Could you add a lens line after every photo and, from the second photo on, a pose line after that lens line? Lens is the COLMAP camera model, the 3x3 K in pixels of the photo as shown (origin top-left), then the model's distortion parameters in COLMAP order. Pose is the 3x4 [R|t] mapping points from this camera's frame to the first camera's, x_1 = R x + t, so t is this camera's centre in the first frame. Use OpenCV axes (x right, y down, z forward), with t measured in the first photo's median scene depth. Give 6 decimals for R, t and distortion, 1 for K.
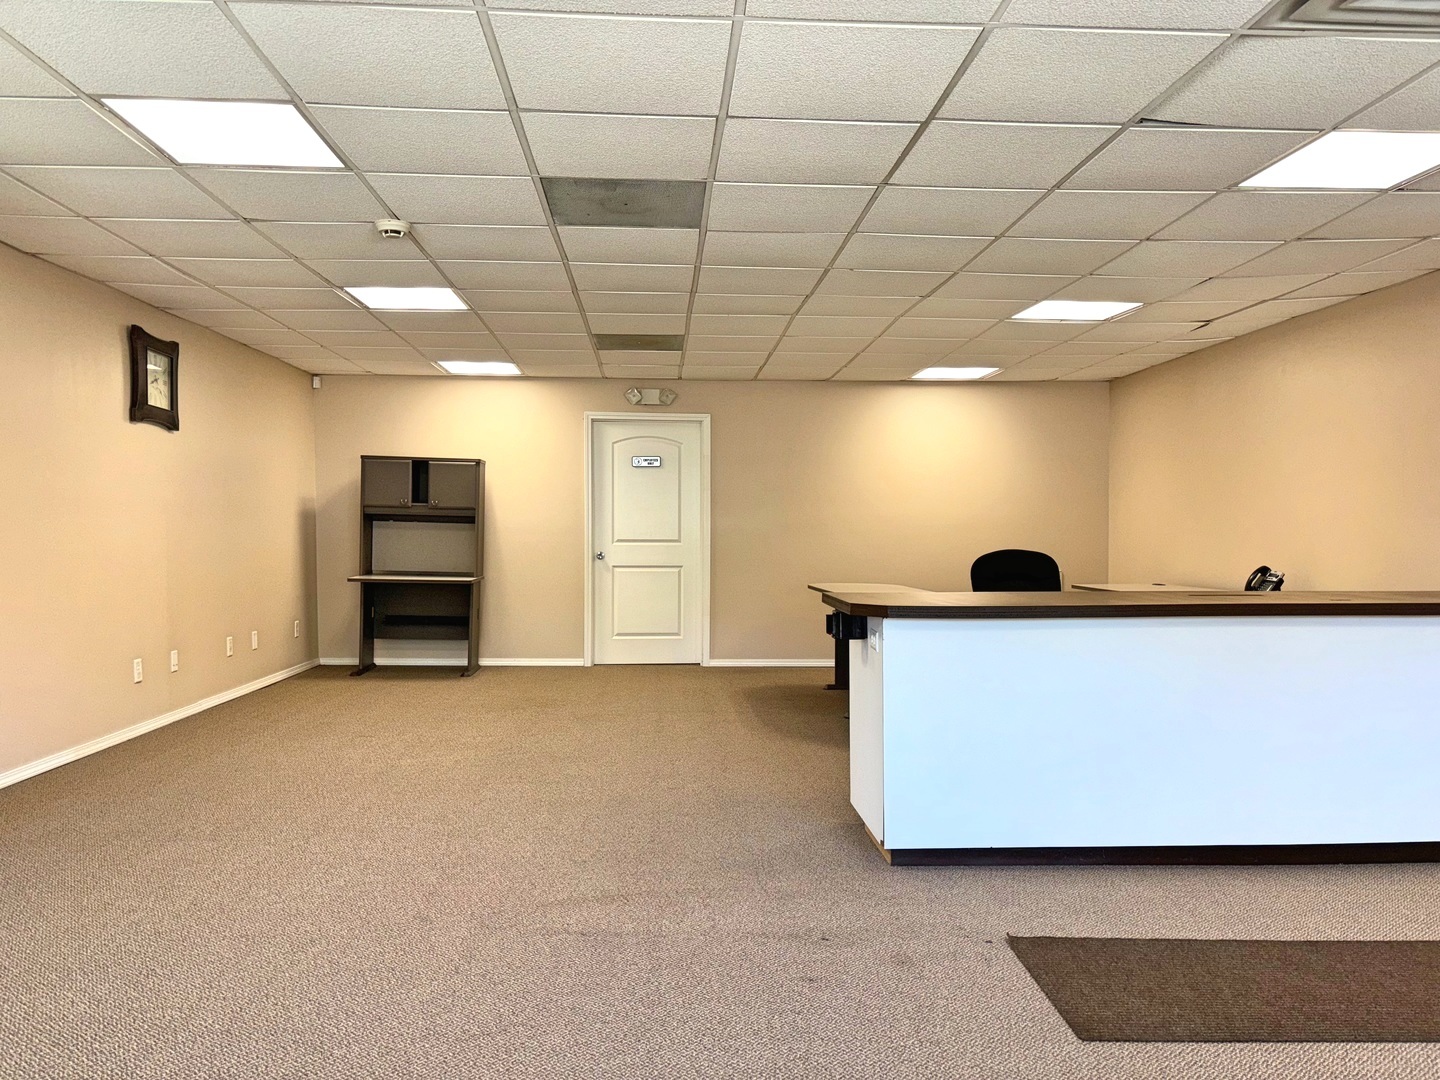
lens RADIAL K [[1065.5, 0, 718.6], [0, 1065.5, 549.4], [0, 0, 1]] dist [0.070000, -0.065366]
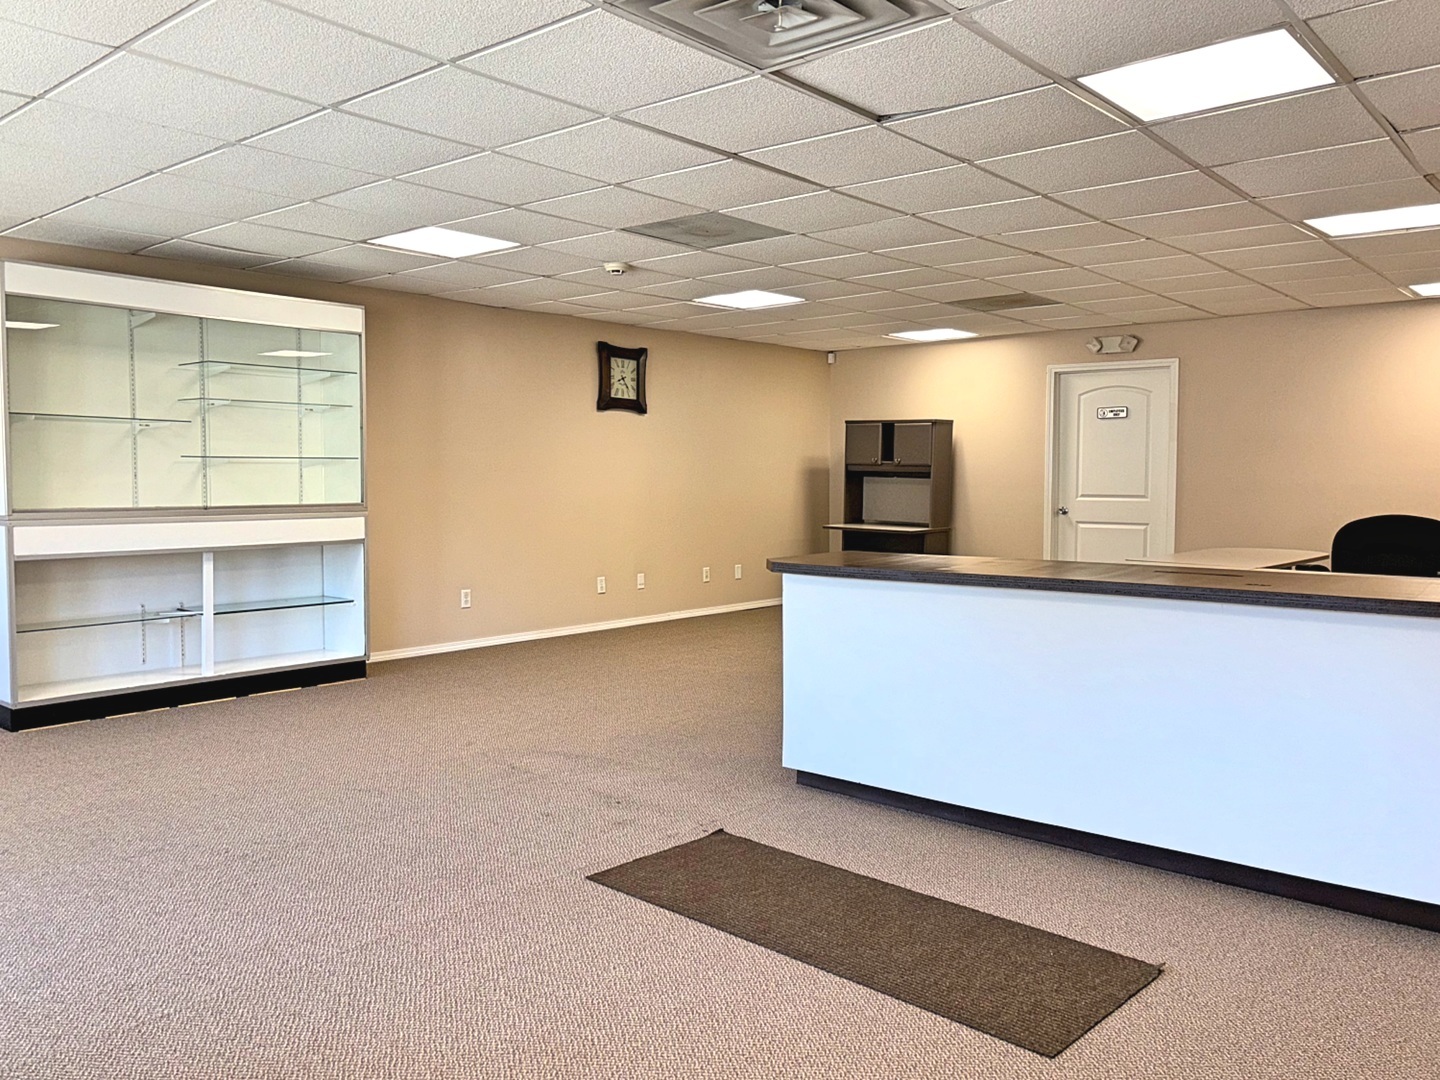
lens RADIAL K [[1117.8, 0, 720.0], [0, 1117.8, 540.0], [0, 0, 1]] dist [0.085262, -0.095426]
pose [[0.723819, 0.039233, -0.688873, 0.405465], [-0.011618, 0.998934, 0.044684, -0.010690], [0.689892, -0.024339, 0.723503, 0.027761]]
